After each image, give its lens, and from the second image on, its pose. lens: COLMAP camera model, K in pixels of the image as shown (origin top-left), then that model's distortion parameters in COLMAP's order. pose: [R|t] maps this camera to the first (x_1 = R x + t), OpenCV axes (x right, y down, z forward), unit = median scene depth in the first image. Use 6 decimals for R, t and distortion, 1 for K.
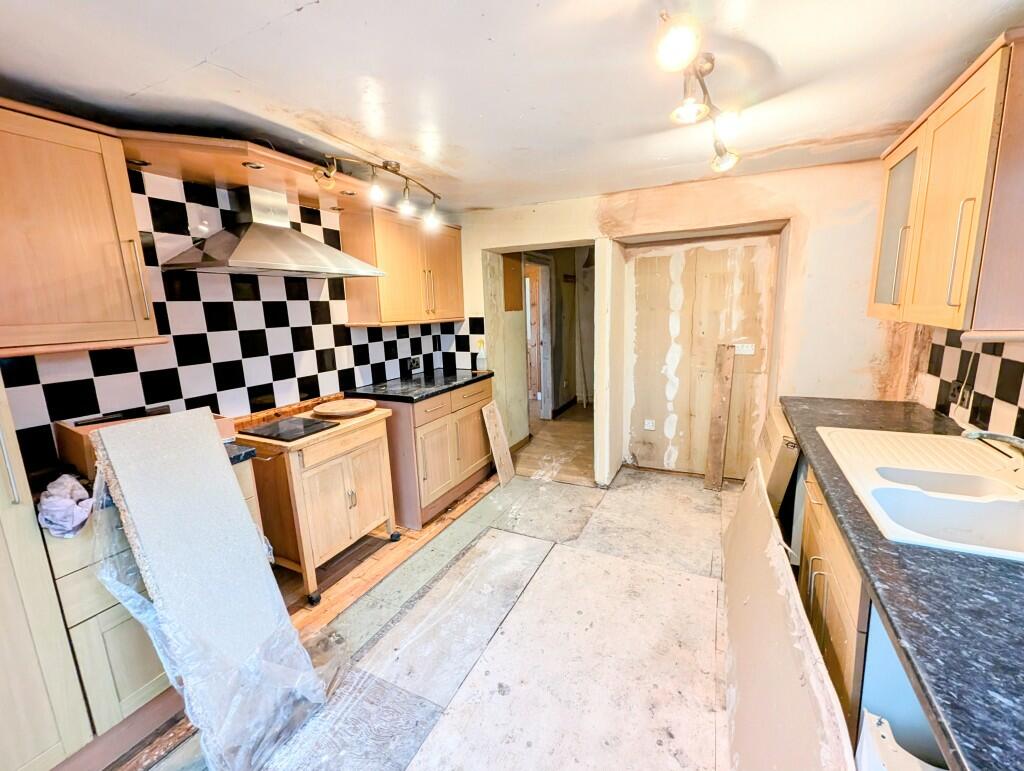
lens RADIAL K [[428.4, 0, 512.0], [0, 428.4, 385.5], [0, 0, 1]] dist [-0.001042, -0.000142]
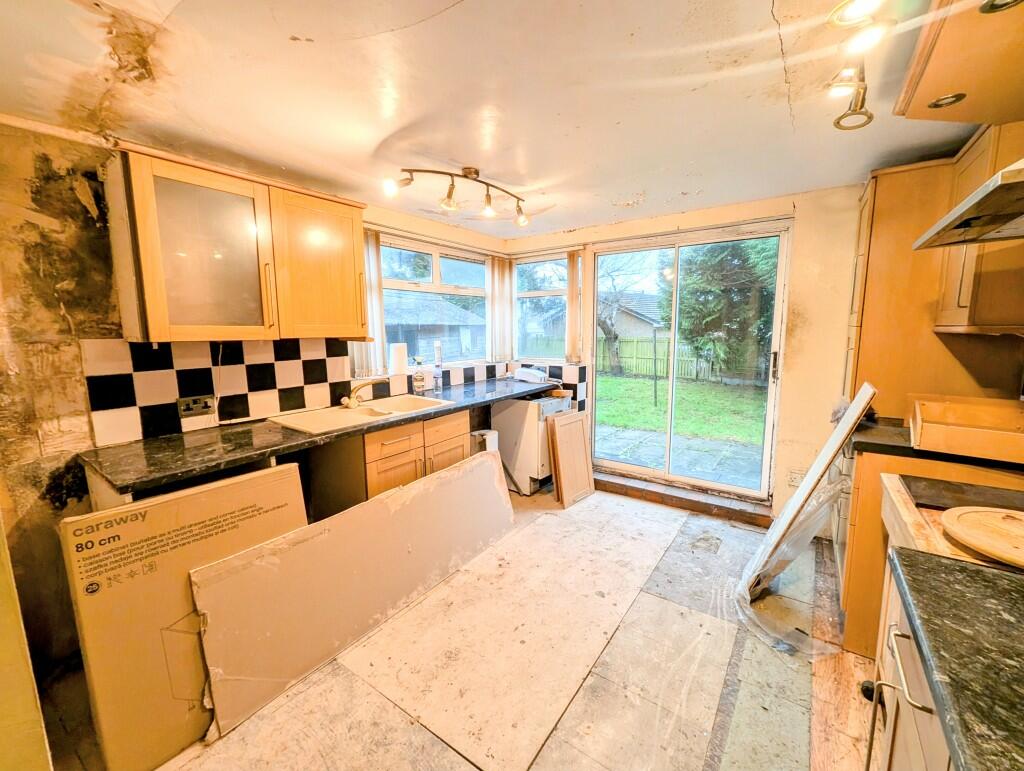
lens RADIAL K [[419.1, 0, 515.2], [0, 419.1, 387.4], [0, 0, 1]] dist [0.012779, 0.000092]
pose [[-0.987104, 0.019108, 0.158938, 0.016145], [0.068336, 0.948139, 0.310422, -0.261957], [-0.144764, 0.317280, -0.937218, 1.546476]]
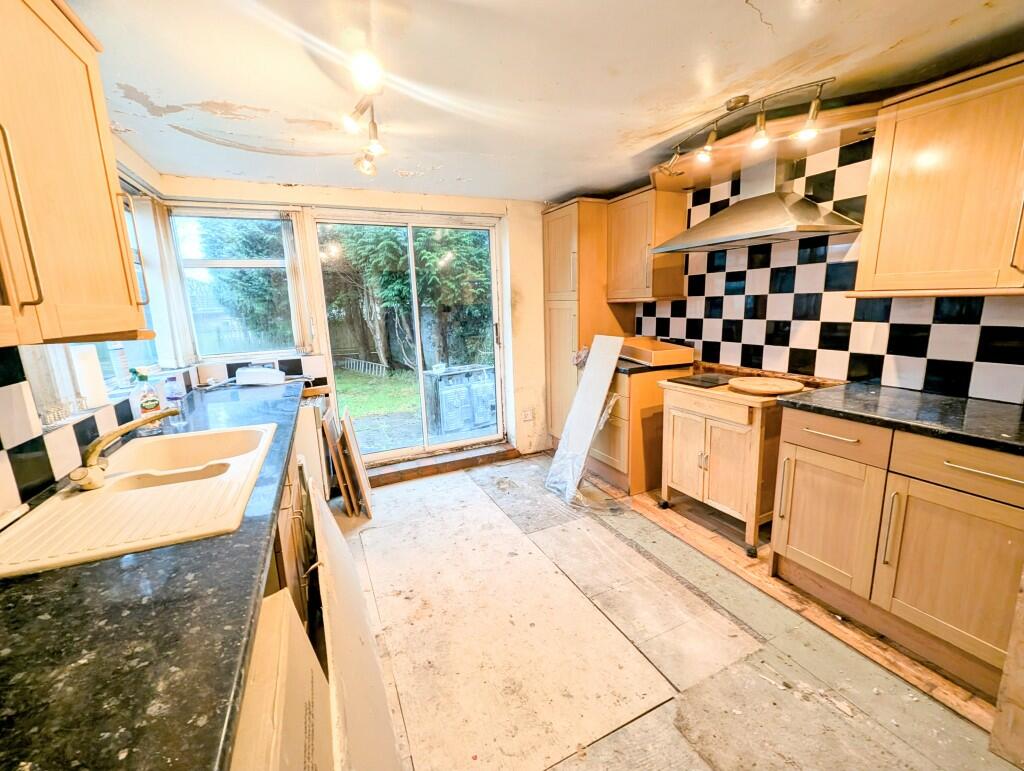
lens RADIAL K [[419.1, 0, 515.2], [0, 419.1, 387.4], [0, 0, 1]] dist [0.012779, 0.000092]
pose [[-0.623133, 0.208892, -0.753704, 0.689033], [-0.086279, 0.939431, 0.331699, -0.220853], [0.777343, 0.271721, -0.567368, 1.229738]]
